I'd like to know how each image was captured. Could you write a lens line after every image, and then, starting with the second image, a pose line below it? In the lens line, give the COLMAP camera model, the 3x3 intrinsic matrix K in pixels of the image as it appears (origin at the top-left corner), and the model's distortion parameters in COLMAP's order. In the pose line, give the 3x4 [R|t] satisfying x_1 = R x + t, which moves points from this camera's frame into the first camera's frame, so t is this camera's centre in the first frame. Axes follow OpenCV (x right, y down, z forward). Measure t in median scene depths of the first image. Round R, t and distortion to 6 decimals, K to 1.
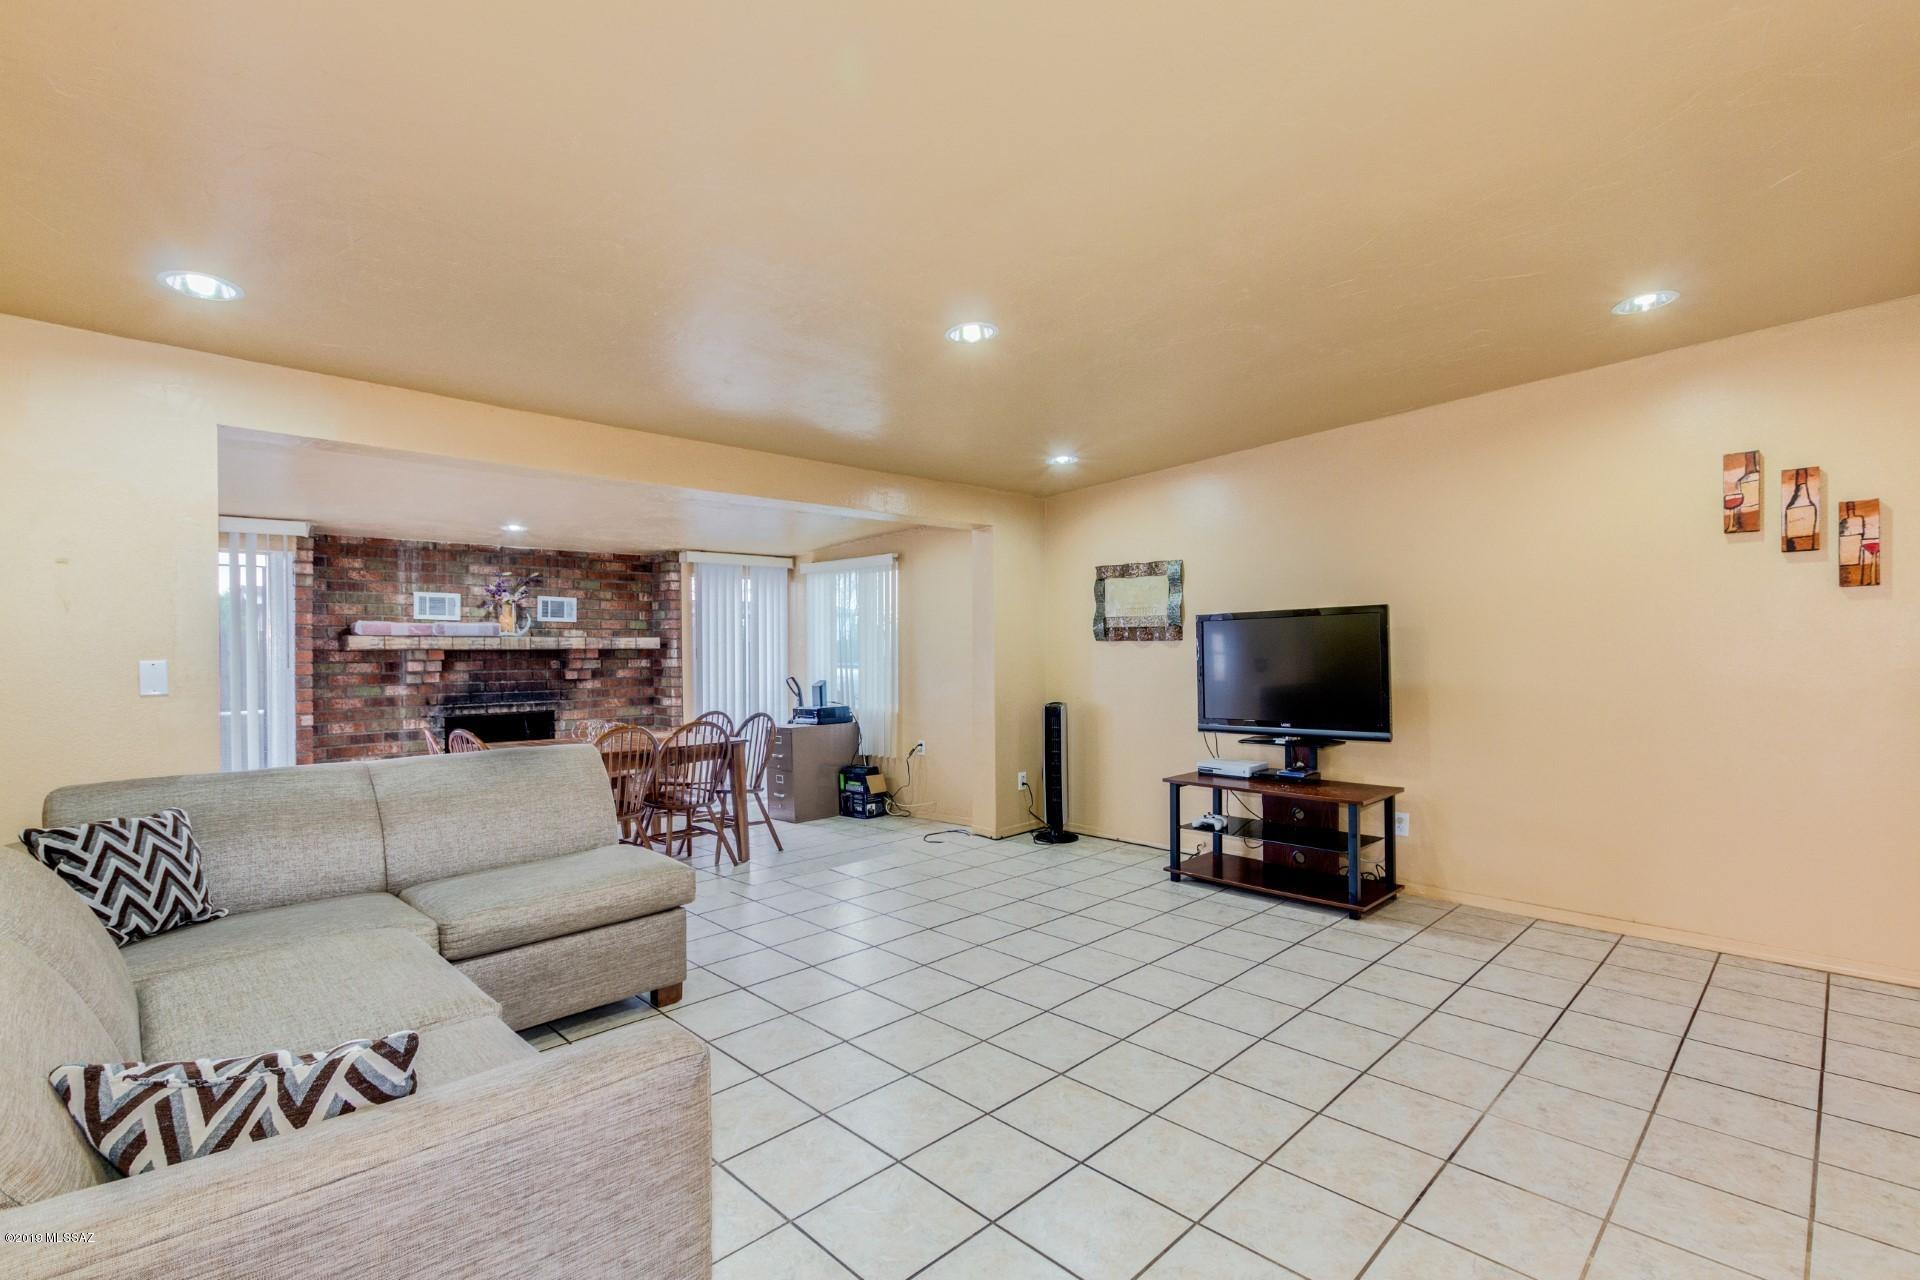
lens RADIAL K [[868.5, 0, 960.9], [0, 868.5, 653.8], [0, 0, 1]] dist [0.011505, -0.000662]
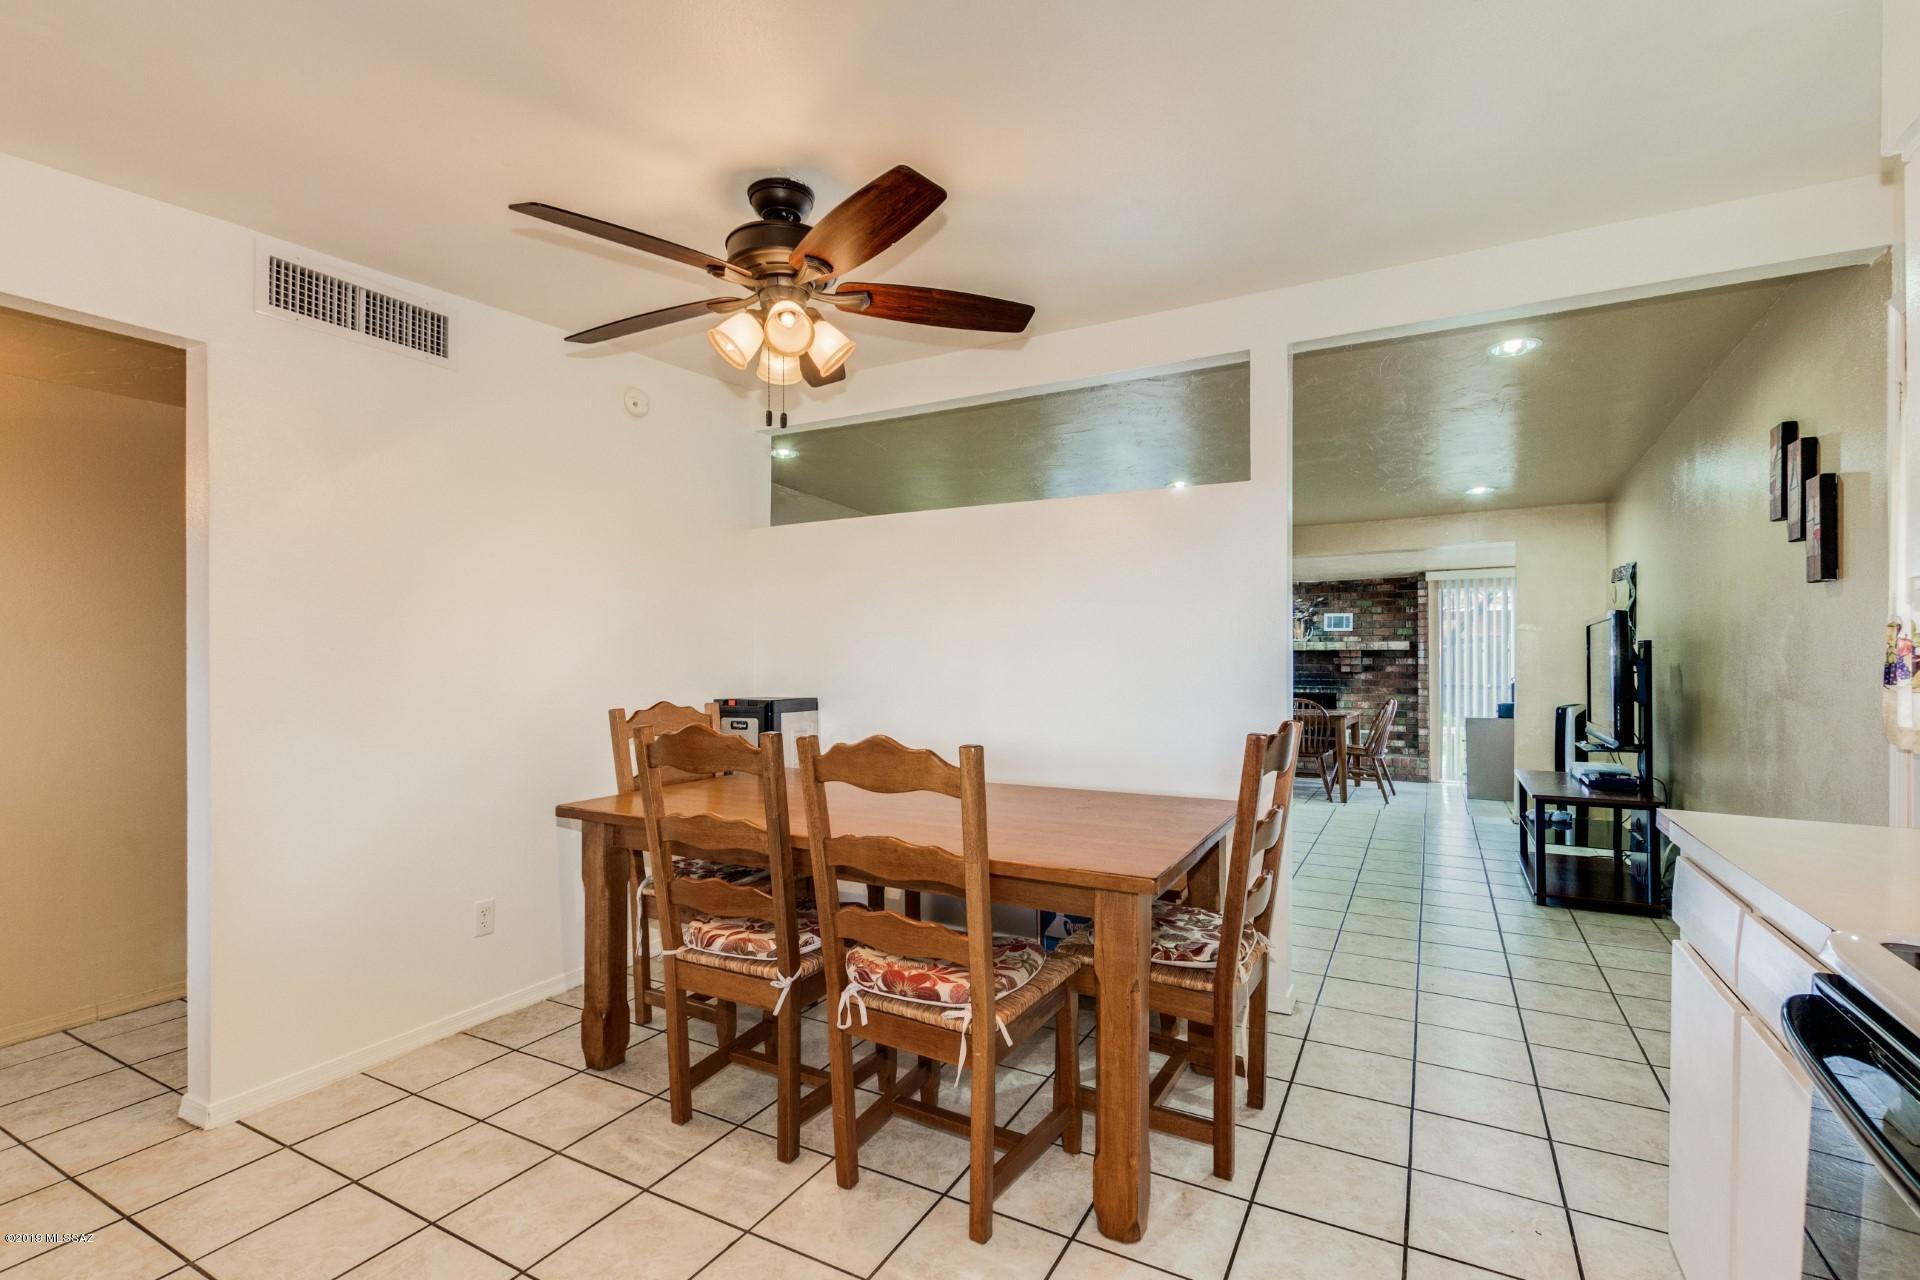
lens RADIAL K [[866.6, 0, 961.0], [0, 866.6, 652.8], [0, 0, 1]] dist [0.024723, -0.013853]
pose [[0.293638, 0.007429, -0.955888, 0.757032], [-0.005286, 0.999967, 0.006147, -0.007119], [0.955902, 0.003248, 0.293667, -0.004230]]
